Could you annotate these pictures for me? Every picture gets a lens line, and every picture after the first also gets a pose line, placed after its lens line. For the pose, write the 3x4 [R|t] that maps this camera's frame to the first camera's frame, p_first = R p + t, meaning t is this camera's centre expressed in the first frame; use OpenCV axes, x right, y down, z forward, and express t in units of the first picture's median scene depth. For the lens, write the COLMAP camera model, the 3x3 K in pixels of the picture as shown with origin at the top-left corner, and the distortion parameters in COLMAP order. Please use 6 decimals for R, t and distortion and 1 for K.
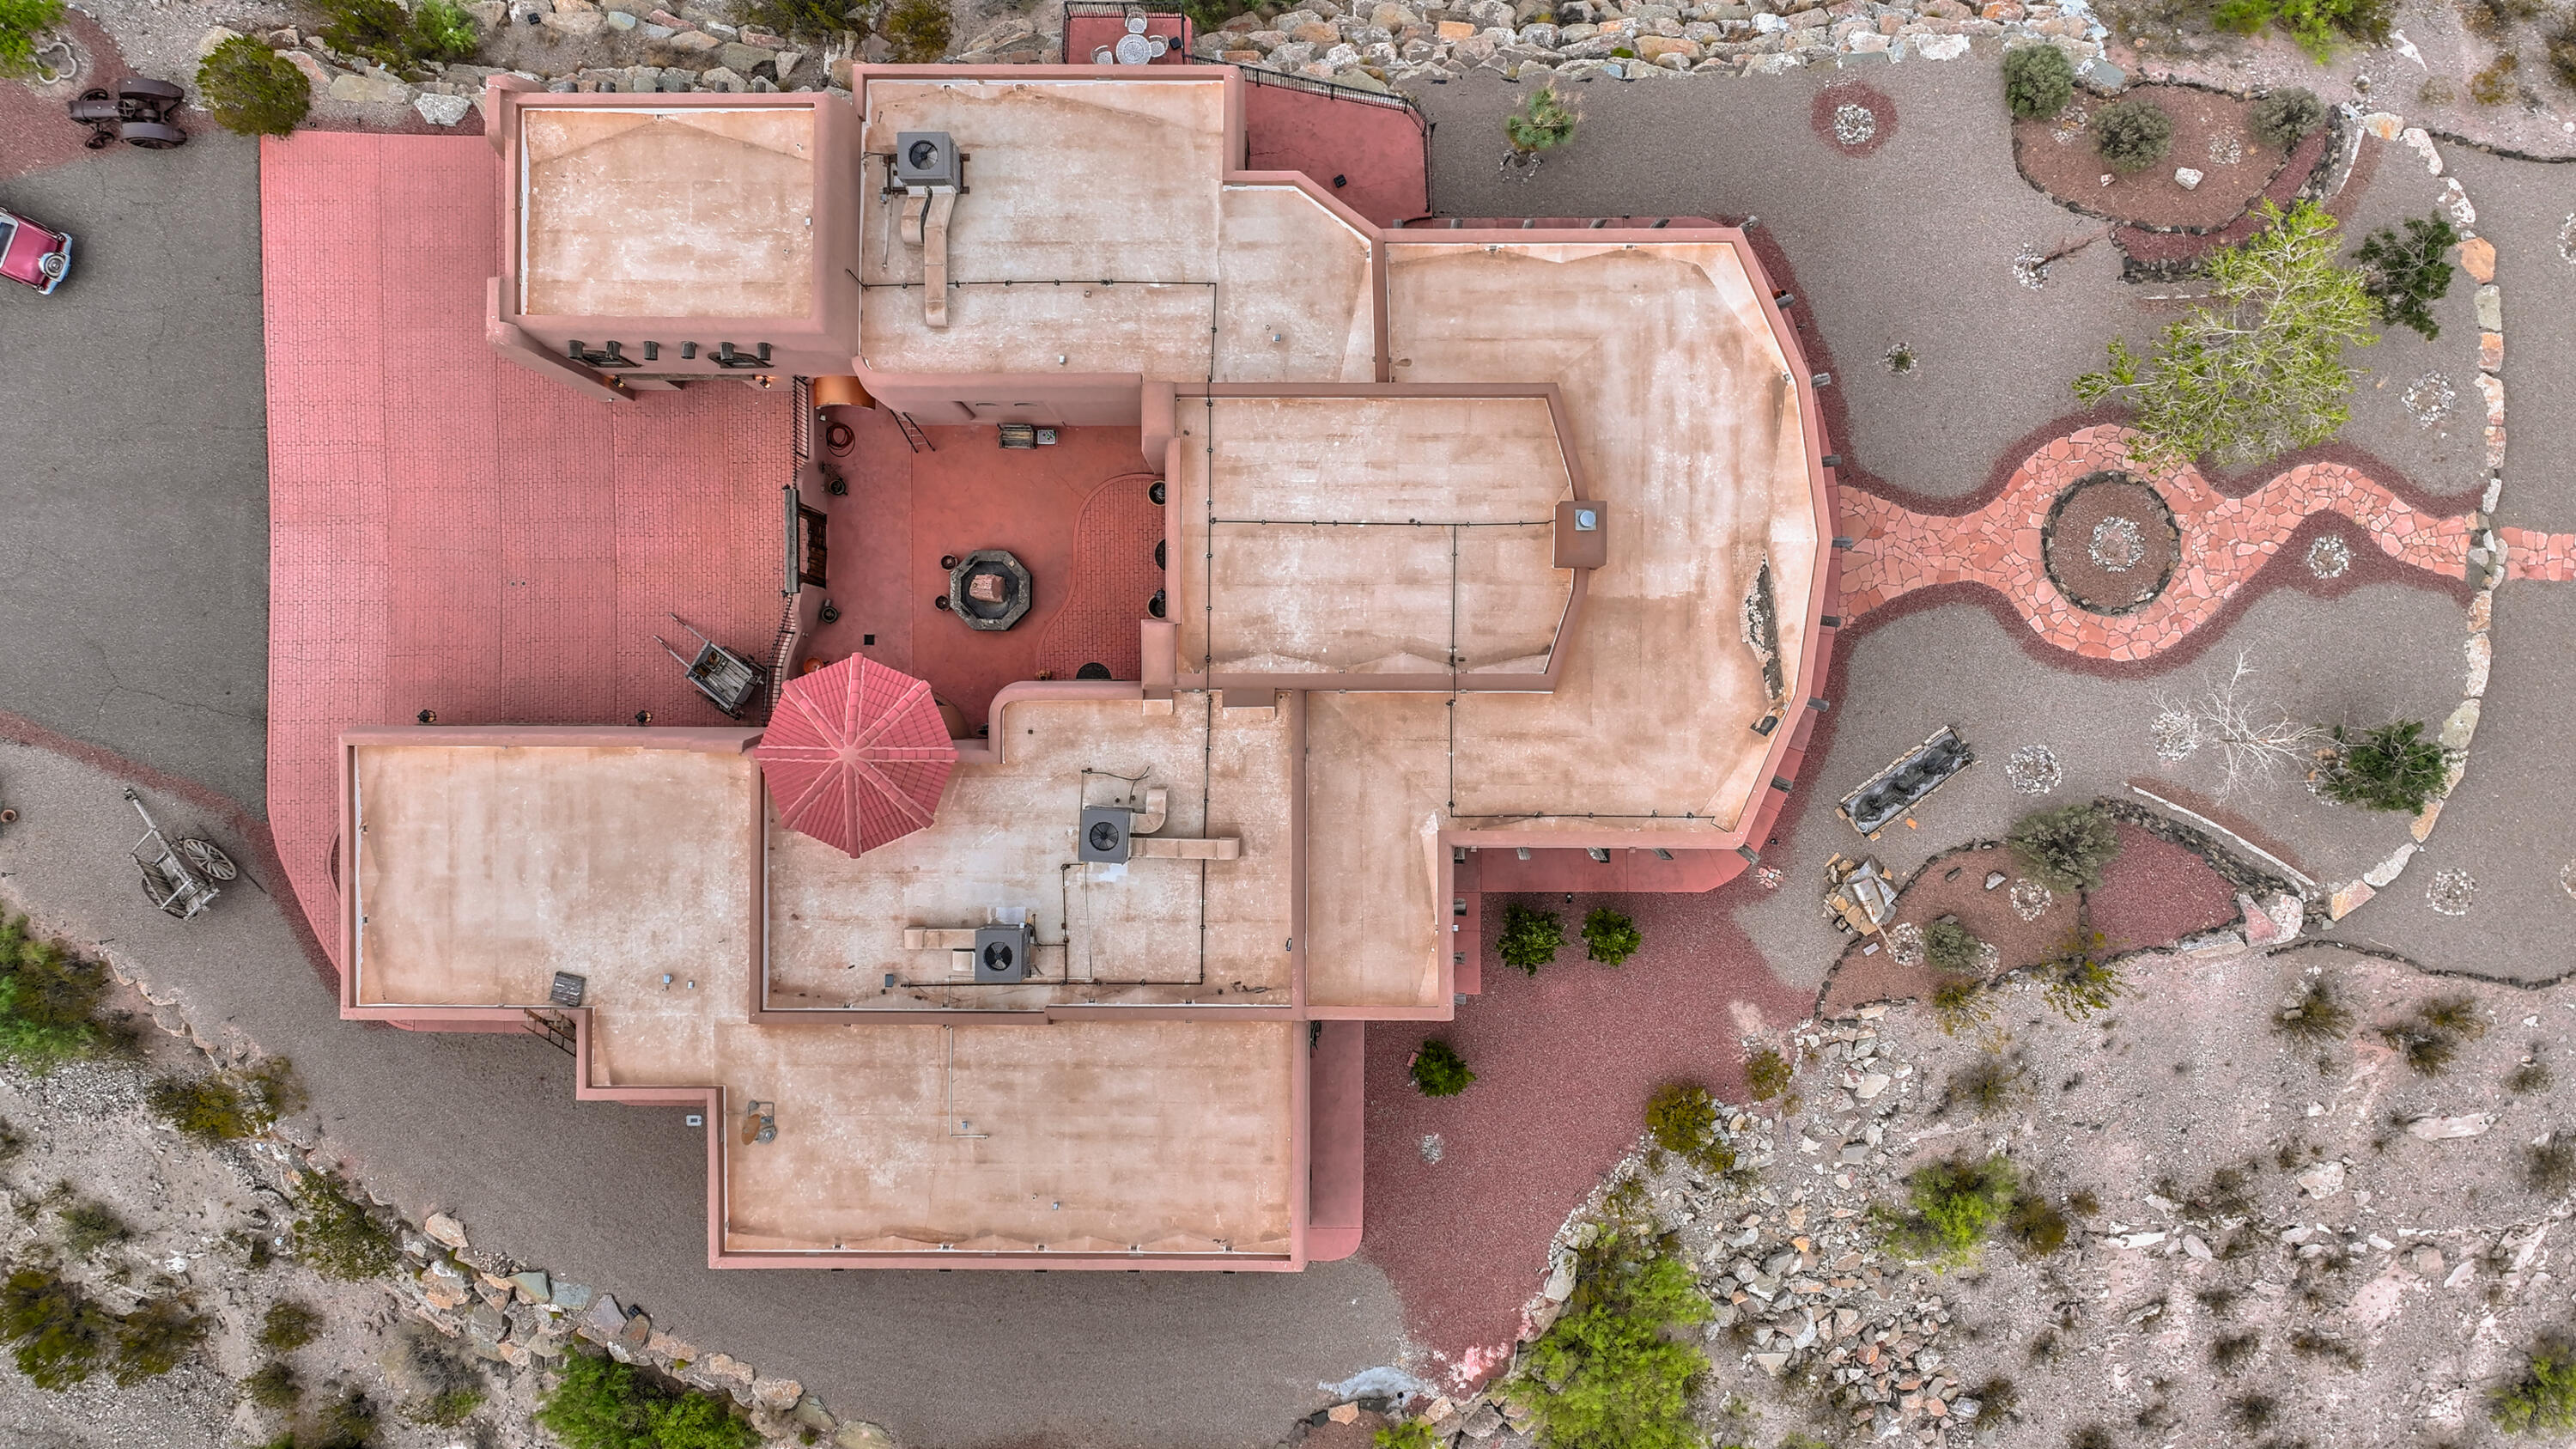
lens RADIAL K [[1826.7, 0, 1288.0], [0, 1826.7, 724.5], [0, 0, 1]] dist [0.000272, 0.003414]
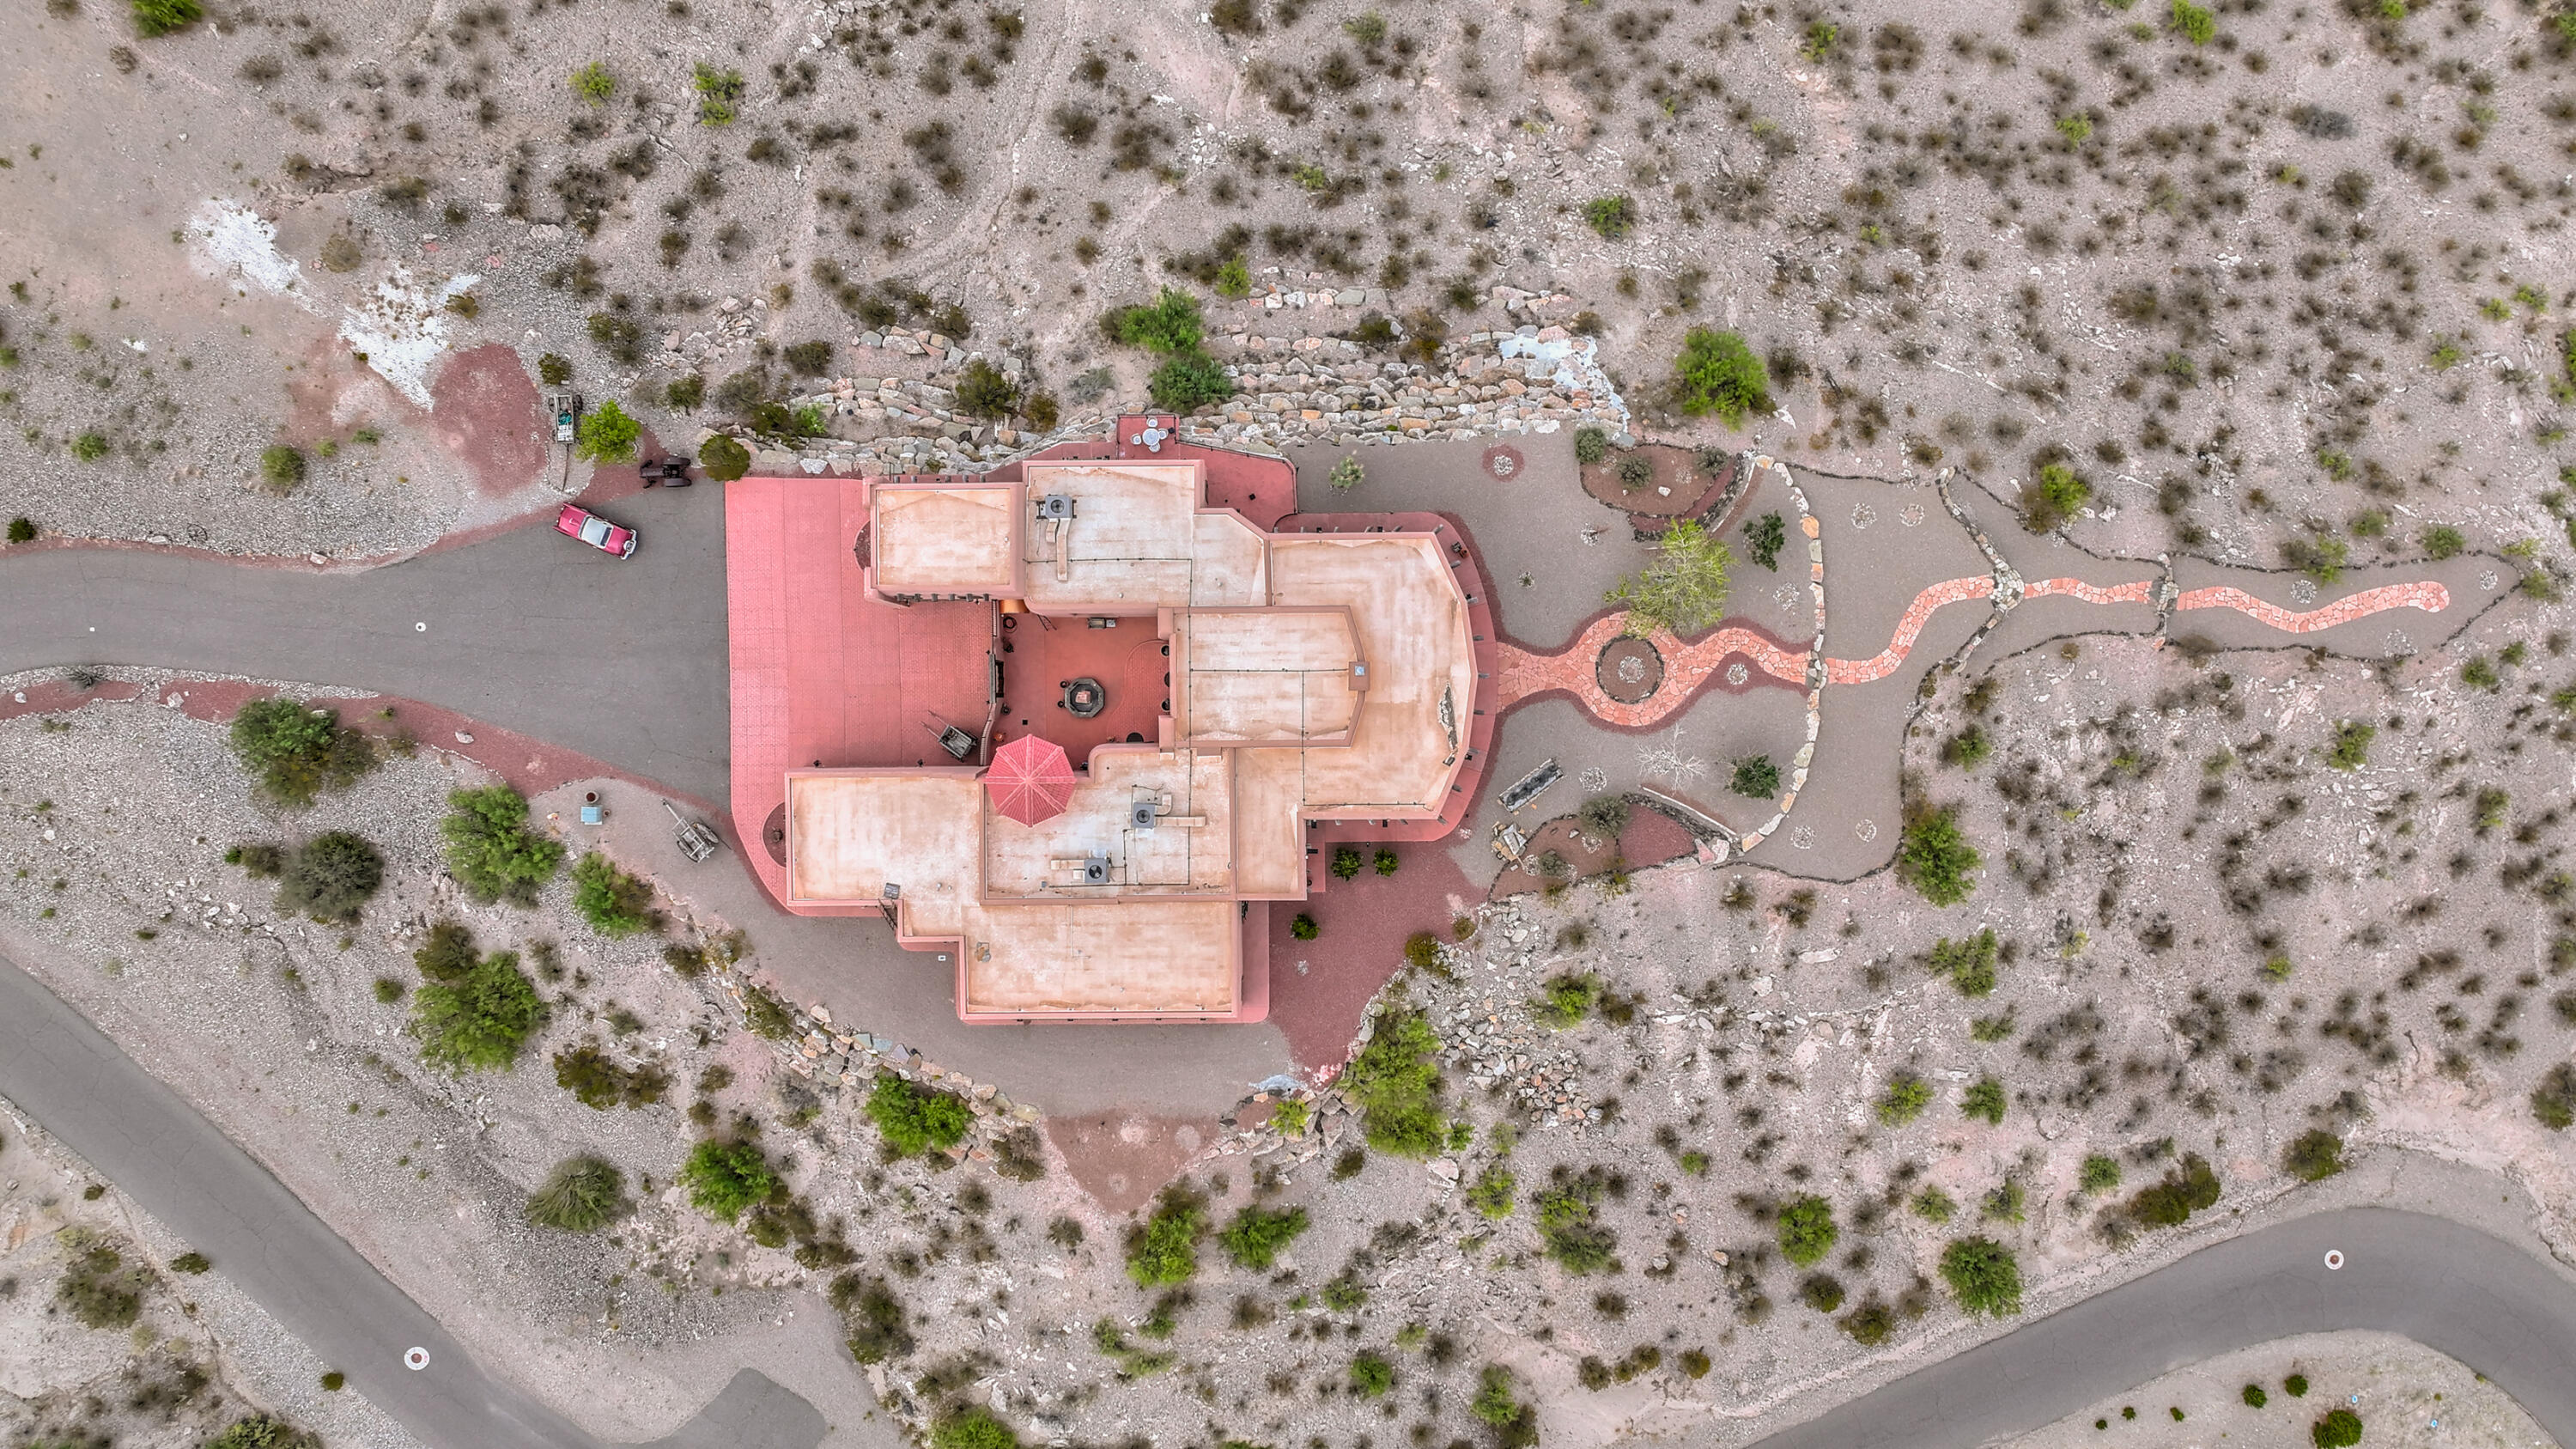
lens RADIAL K [[1809.5, 0, 1288.0], [0, 1809.5, 724.5], [0, 0, 1]] dist [0.006278, 0.009389]
pose [[0.999936, -0.011015, 0.002572, 0.060237], [0.011008, 0.999936, 0.002638, -0.046206], [-0.002601, -0.002610, 0.999993, -1.030112]]
